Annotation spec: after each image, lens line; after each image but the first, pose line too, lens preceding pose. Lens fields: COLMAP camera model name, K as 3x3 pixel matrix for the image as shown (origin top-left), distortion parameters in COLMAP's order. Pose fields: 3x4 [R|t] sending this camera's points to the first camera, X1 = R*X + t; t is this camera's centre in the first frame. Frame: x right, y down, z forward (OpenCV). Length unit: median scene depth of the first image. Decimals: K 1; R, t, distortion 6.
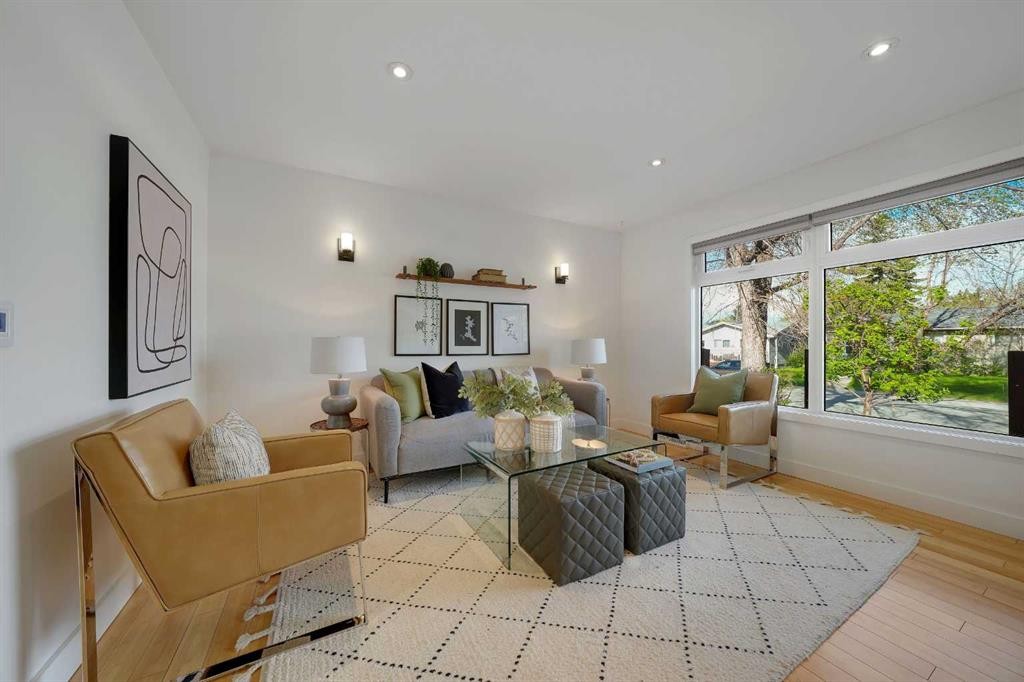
lens RADIAL K [[395.3, 0, 512.0], [0, 395.3, 341.0], [0, 0, 1]] dist [-0.000059, 0.000053]
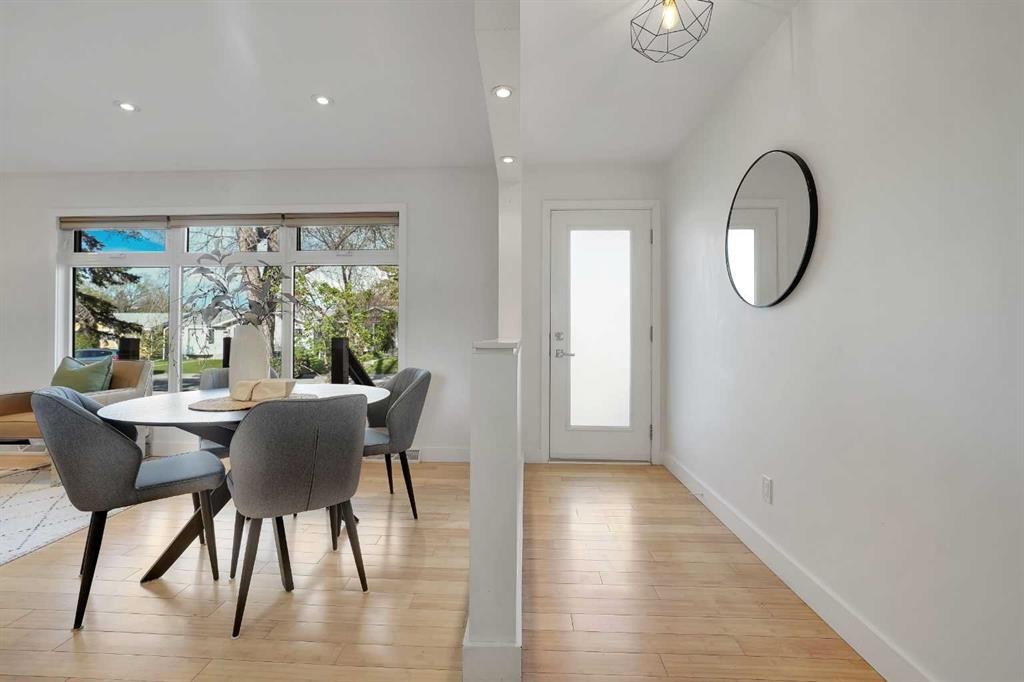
lens RADIAL K [[436.0, 0, 511.8], [0, 436.0, 324.9], [0, 0, 1]] dist [-0.001659, 0.000055]
pose [[0.508951, 0.013370, 0.860691, 0.169225], [-0.005053, 0.999909, -0.012545, -0.000433], [-0.860780, 0.002035, 0.508972, -0.415356]]
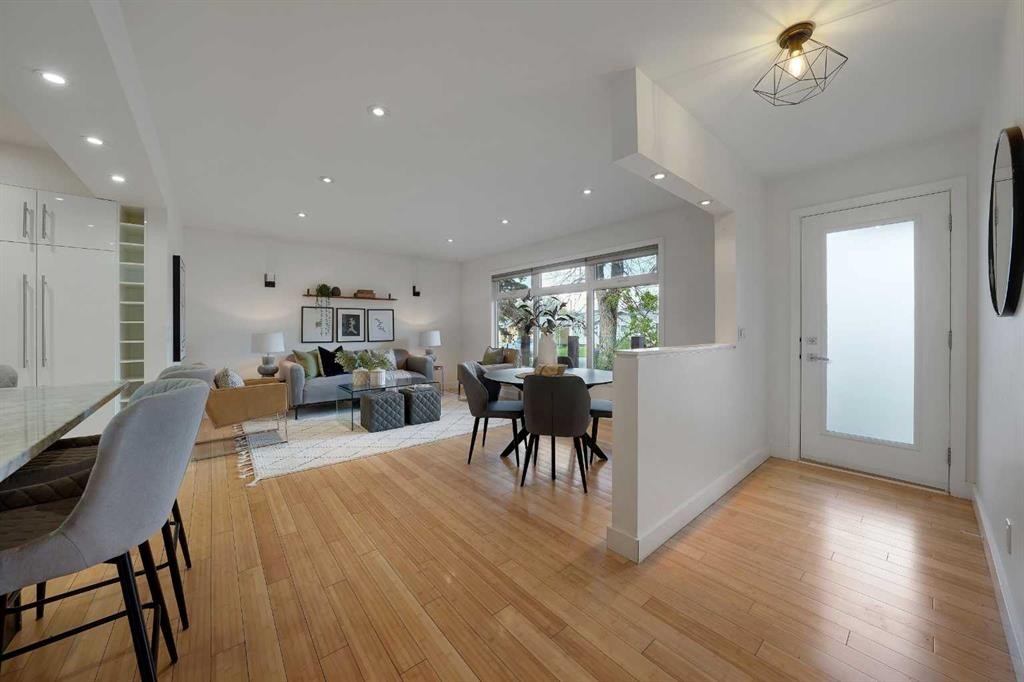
lens RADIAL K [[355.4, 0, 509.0], [0, 355.4, 331.0], [0, 0, 1]] dist [-0.022937, 0.000135]
pose [[0.974860, -0.007113, 0.222706, 0.217874], [0.005249, 0.999946, 0.008963, -0.020323], [-0.222758, -0.007568, 0.974844, -0.629652]]
